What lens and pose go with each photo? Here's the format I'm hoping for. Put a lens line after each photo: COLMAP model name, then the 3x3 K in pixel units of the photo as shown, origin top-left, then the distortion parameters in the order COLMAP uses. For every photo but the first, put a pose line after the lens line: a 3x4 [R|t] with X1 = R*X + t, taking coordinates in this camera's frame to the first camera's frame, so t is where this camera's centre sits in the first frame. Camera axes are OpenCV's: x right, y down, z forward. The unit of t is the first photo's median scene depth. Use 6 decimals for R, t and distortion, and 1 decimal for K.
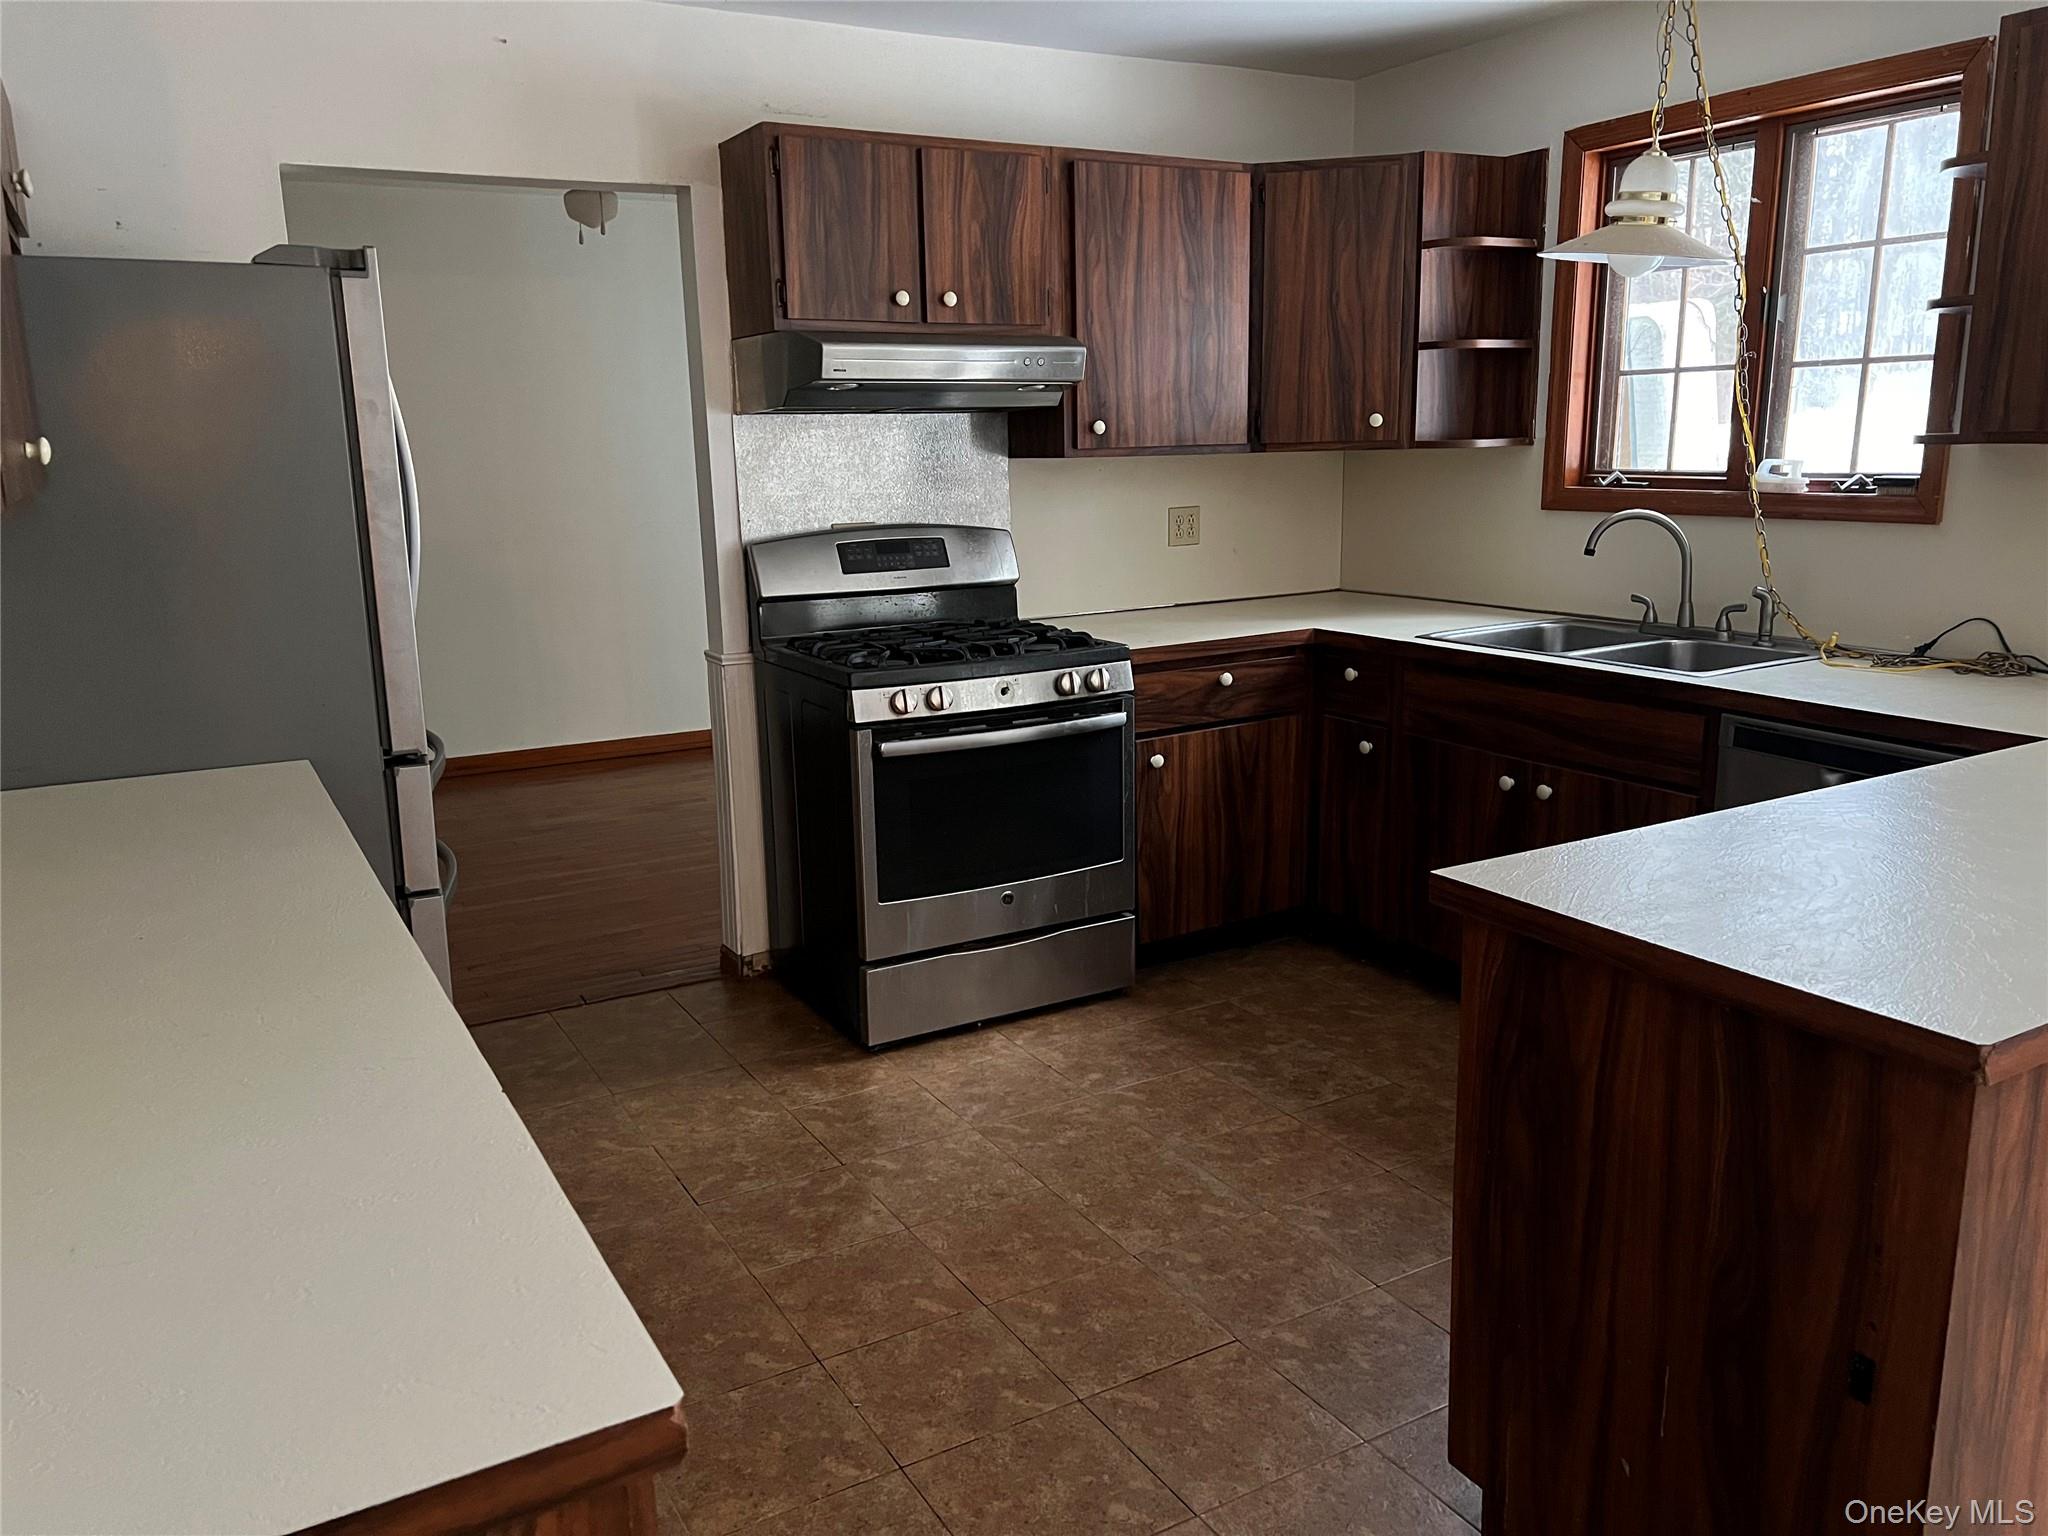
lens RADIAL K [[1533.9, 0, 1024.0], [0, 1533.9, 768.0], [0, 0, 1]] dist [0.038069, -0.000003]
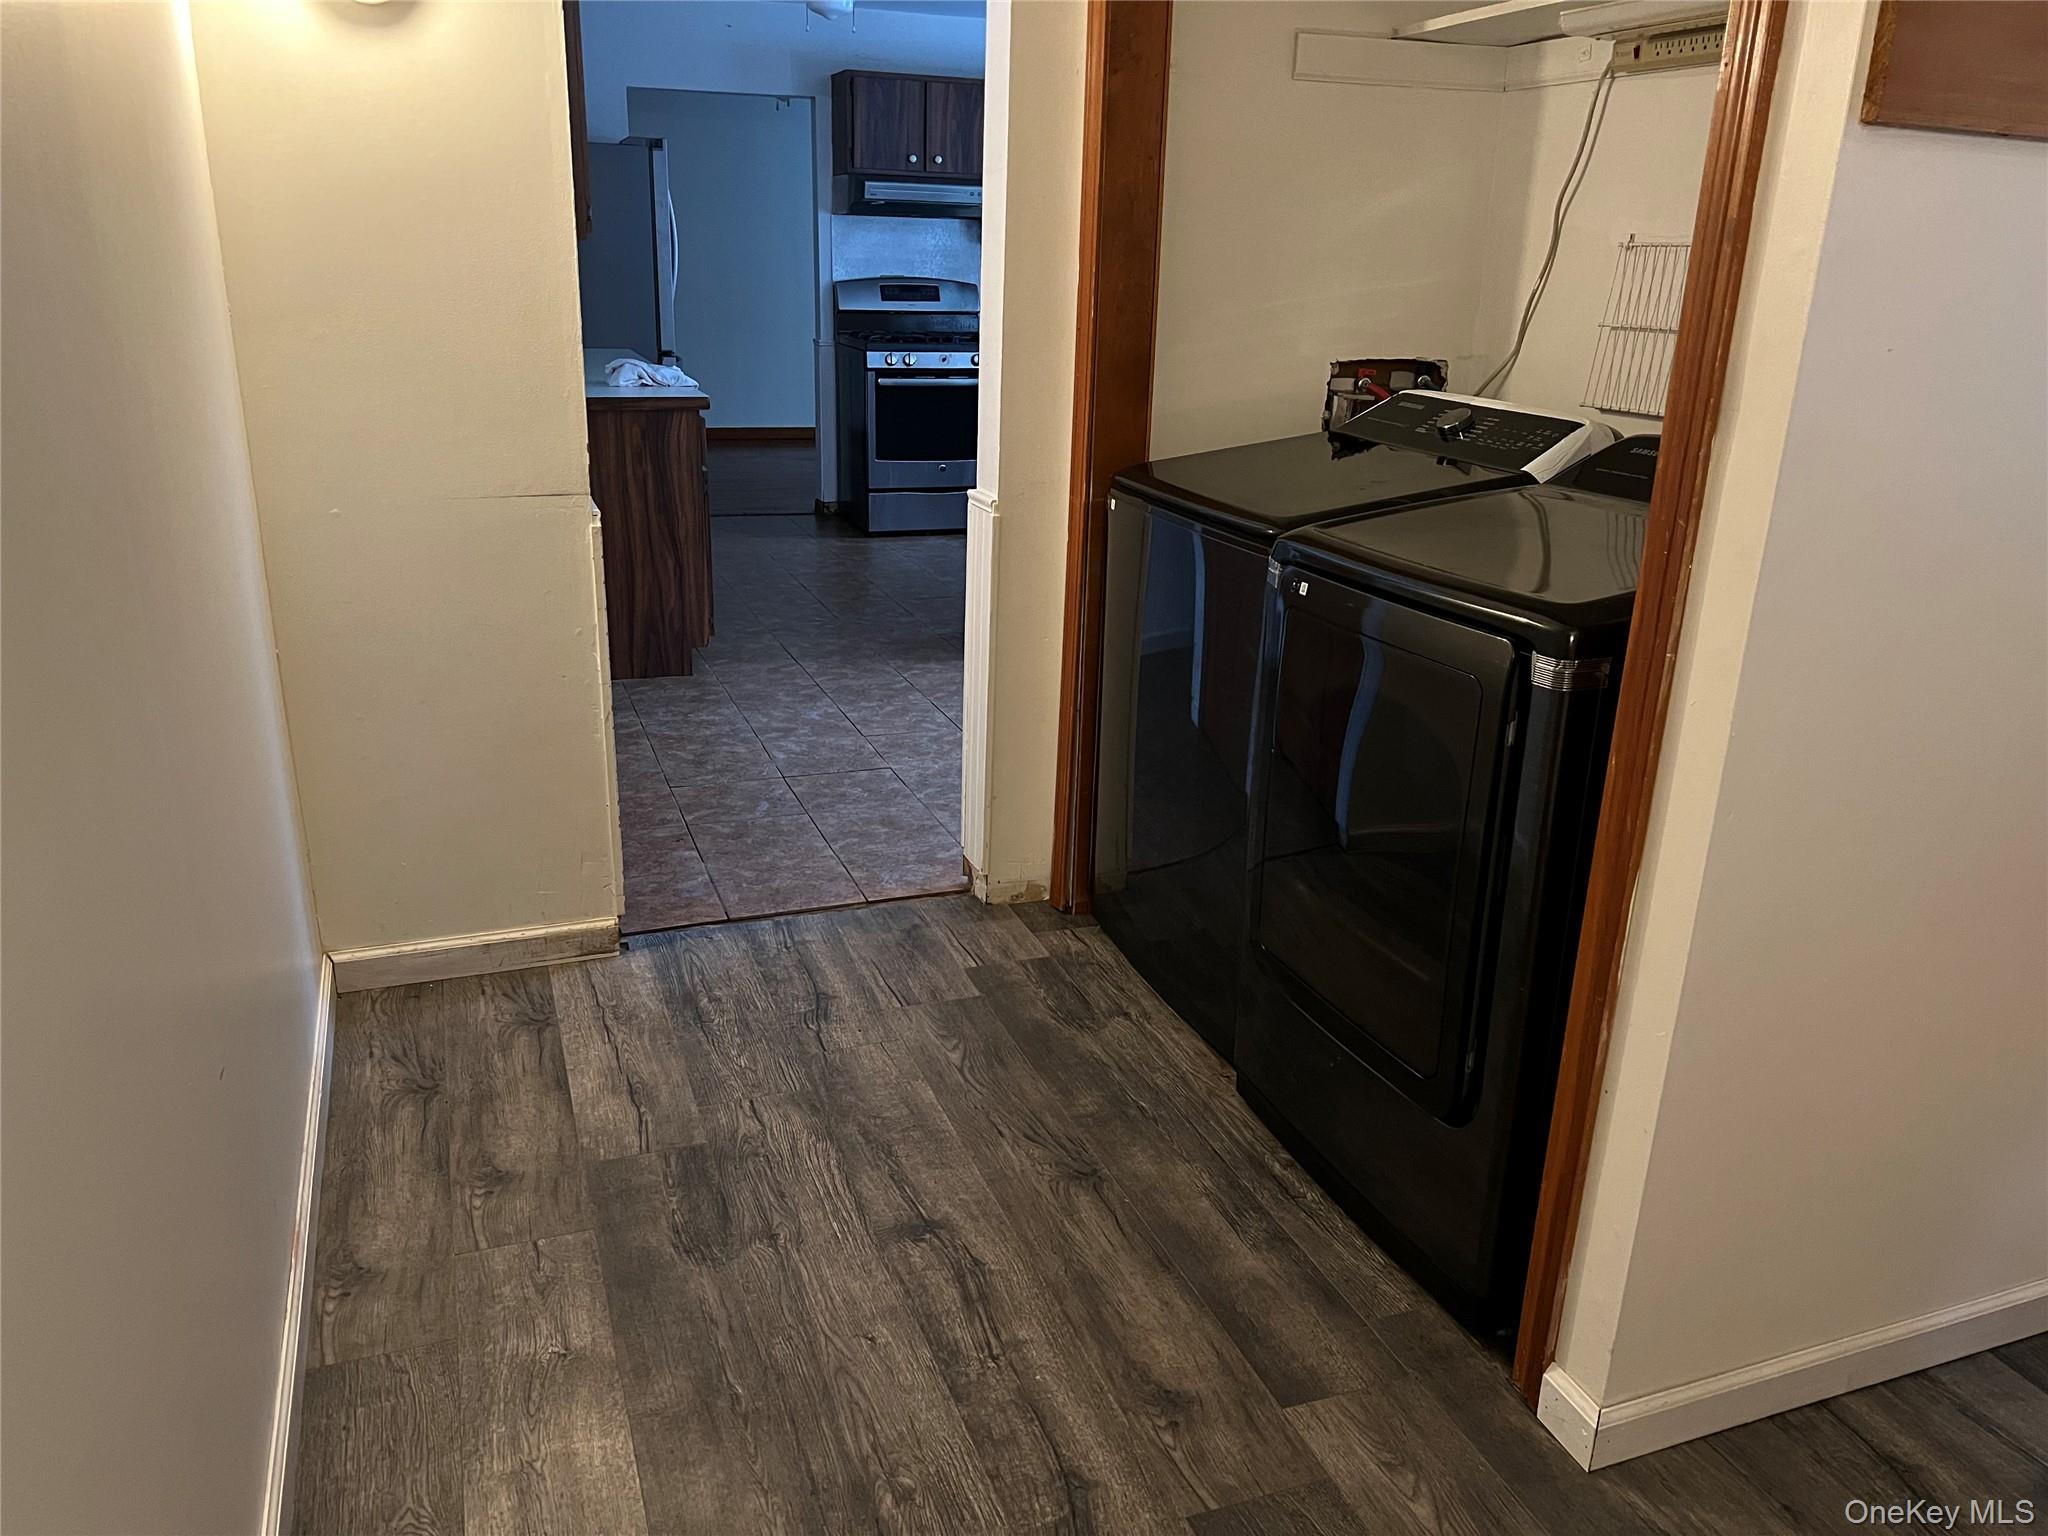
lens RADIAL K [[1535.2, 0, 1024.0], [0, 1535.2, 768.0], [0, 0, 1]] dist [0.010546, 0.003041]
pose [[0.985811, 0.097148, -0.136889, 0.416433], [-0.080691, 0.989363, 0.121038, 0.226636], [0.147192, -0.108275, 0.983164, -1.037089]]
